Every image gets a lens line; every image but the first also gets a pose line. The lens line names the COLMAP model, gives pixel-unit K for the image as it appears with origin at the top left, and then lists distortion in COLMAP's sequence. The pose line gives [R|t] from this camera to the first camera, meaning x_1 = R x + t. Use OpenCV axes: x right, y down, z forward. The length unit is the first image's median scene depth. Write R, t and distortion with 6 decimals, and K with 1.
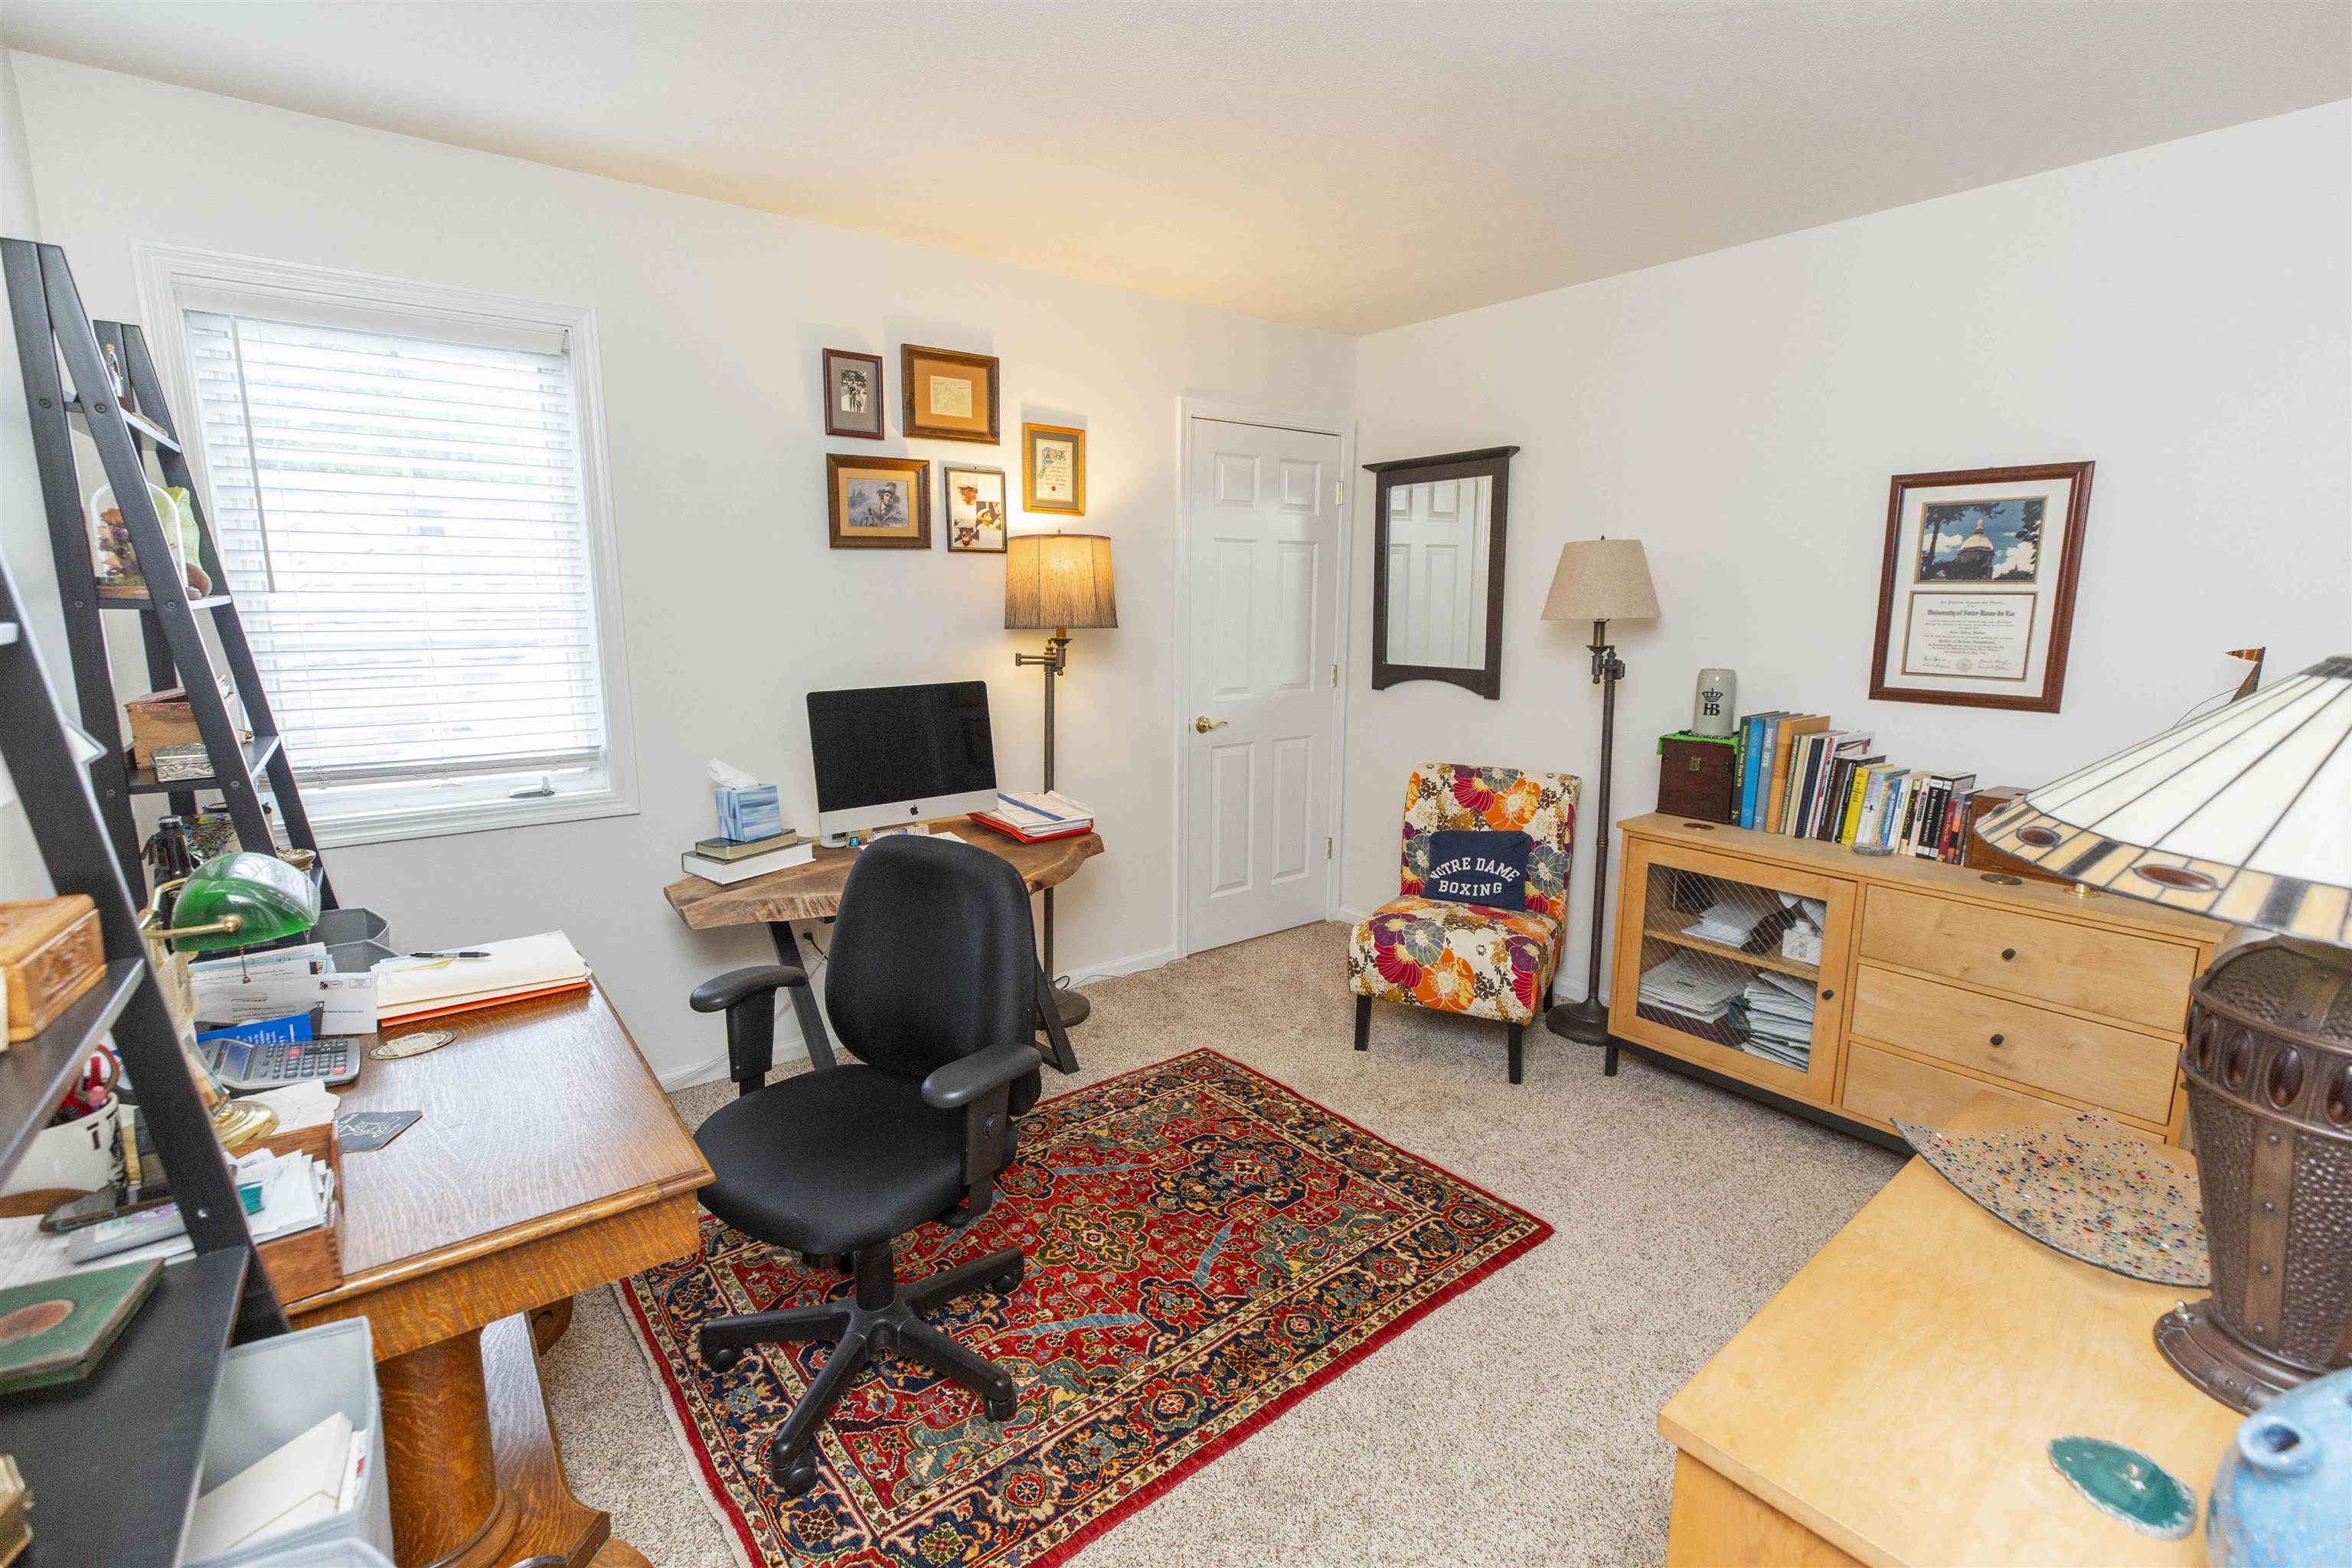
lens RADIAL K [[1065.3, 0, 1187.6], [0, 1065.3, 743.8], [0, 0, 1]] dist [-0.000891, -0.000061]
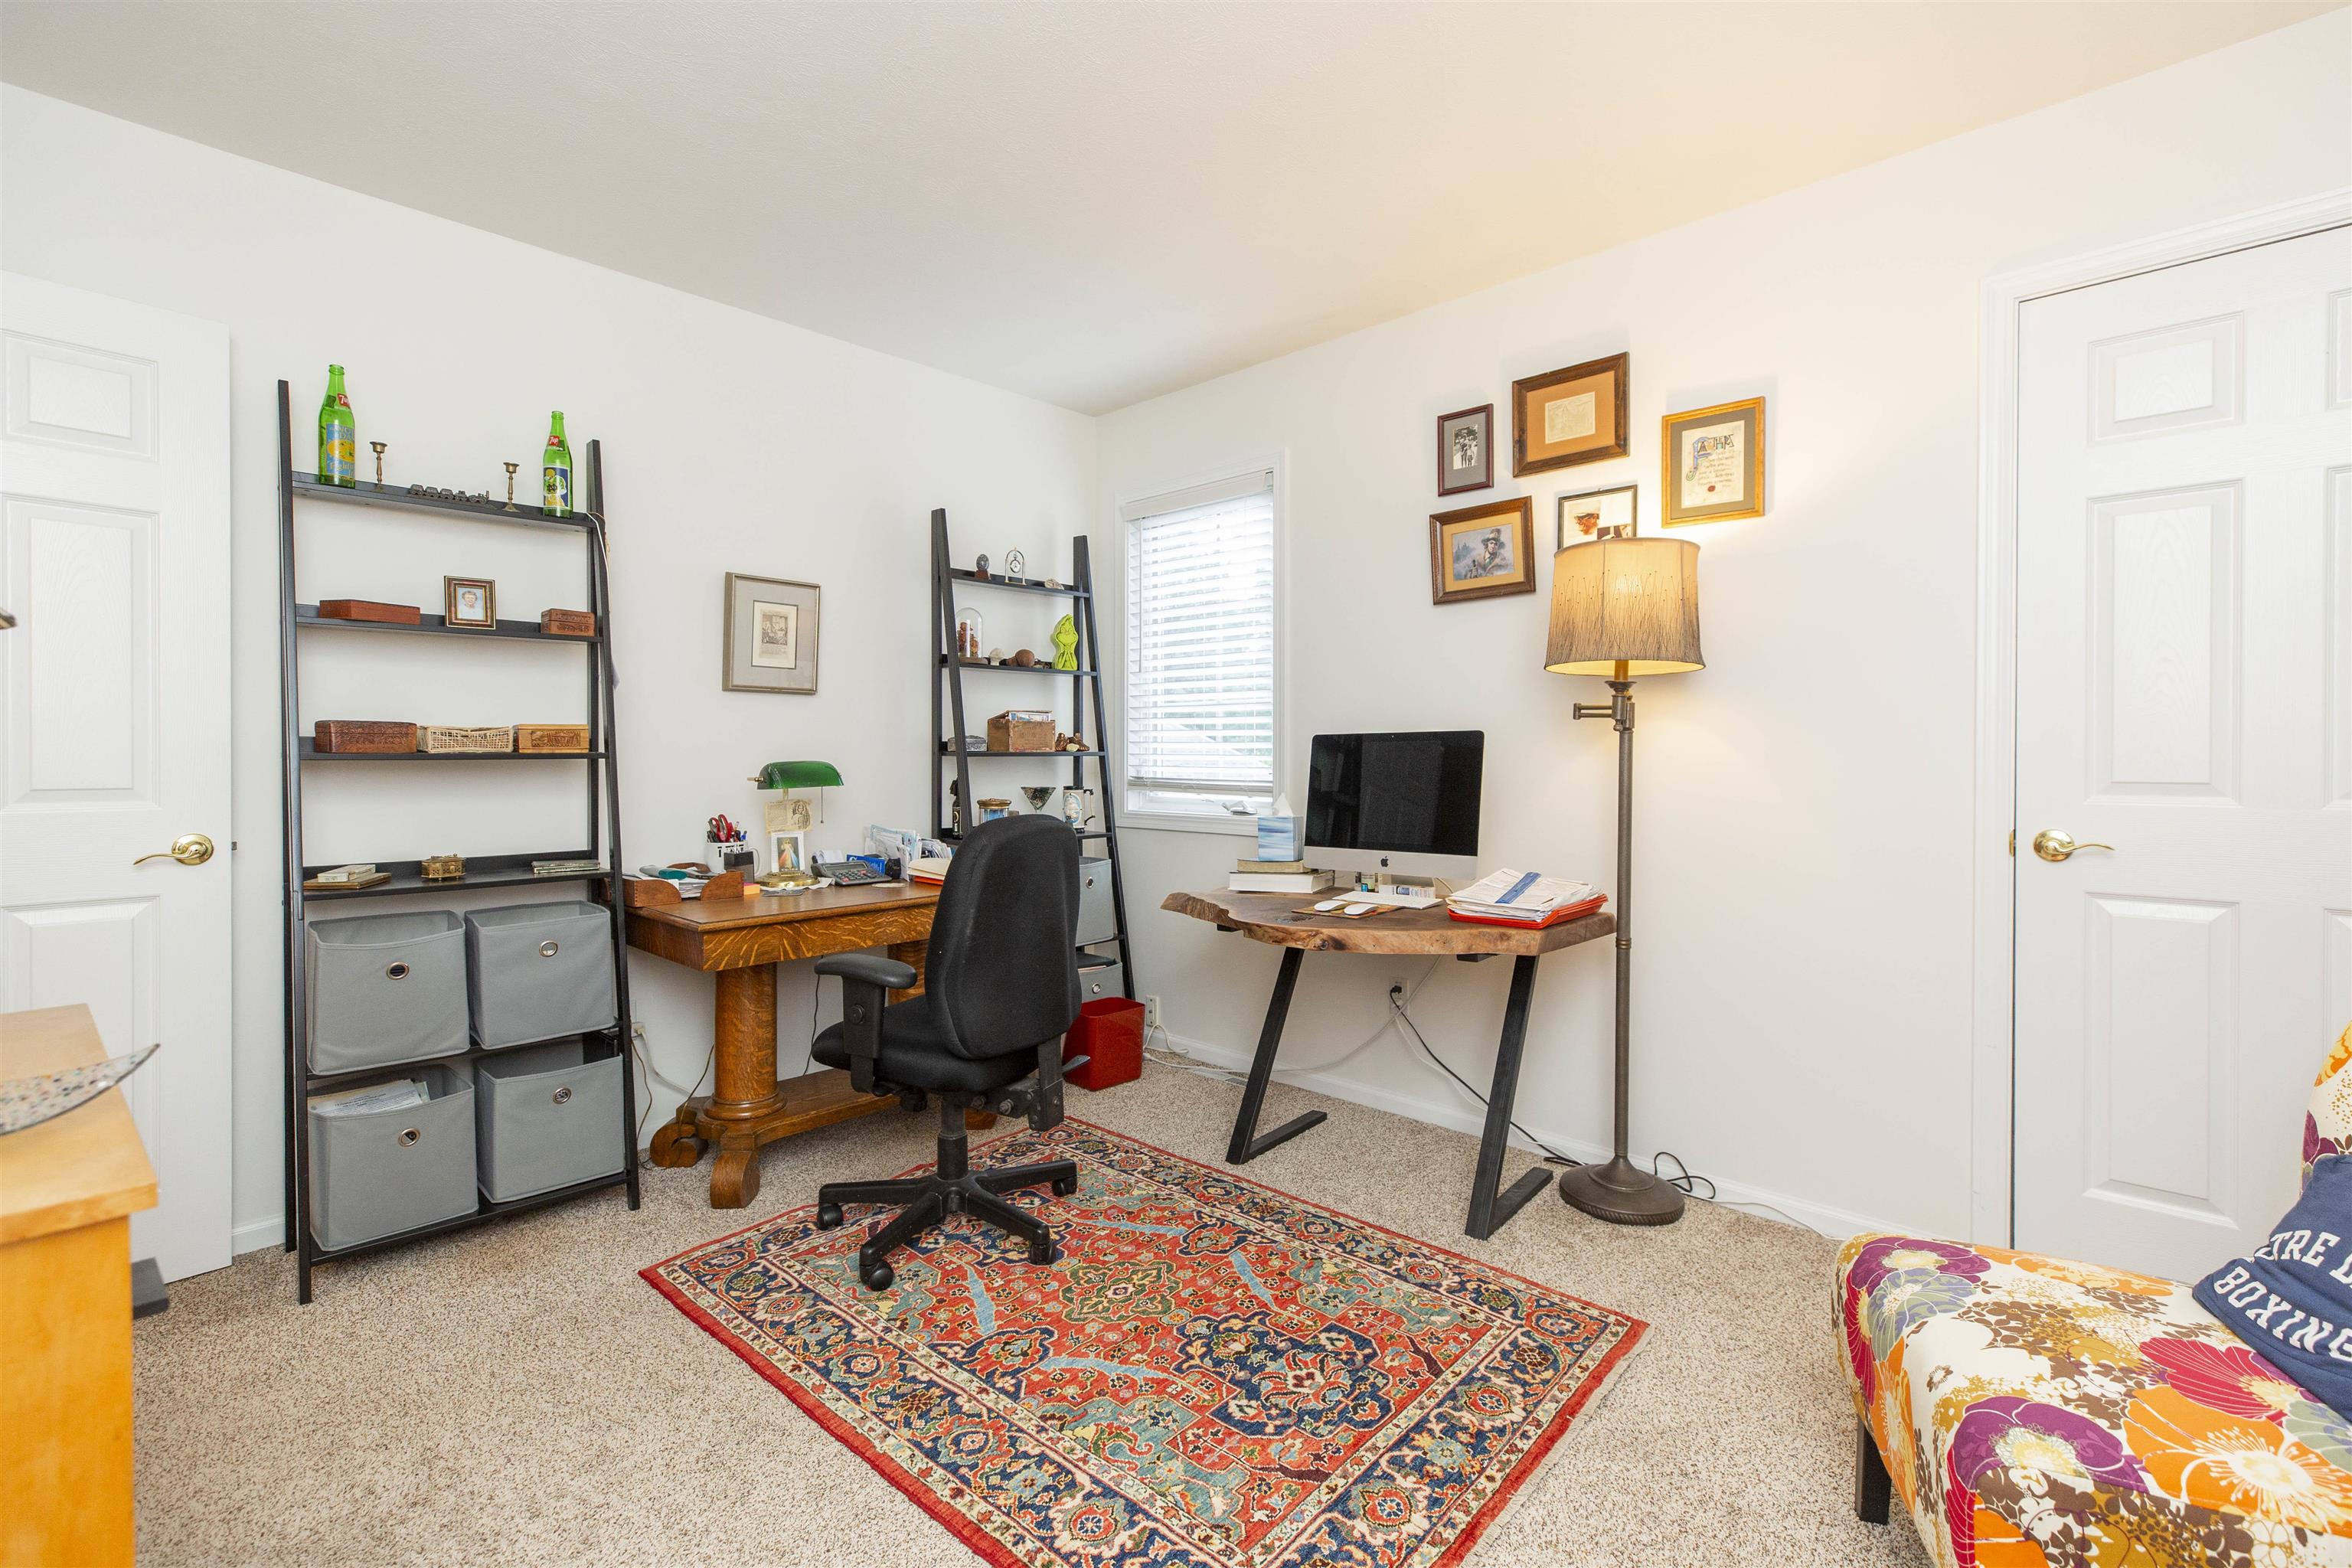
lens RADIAL K [[1065.3, 0, 1187.6], [0, 1065.3, 743.8], [0, 0, 1]] dist [-0.000891, -0.000061]
pose [[0.144527, -0.019495, -0.989309, 0.625160], [-0.147319, 0.988239, -0.040995, 0.021925], [0.978473, 0.151669, 0.139955, 0.644938]]
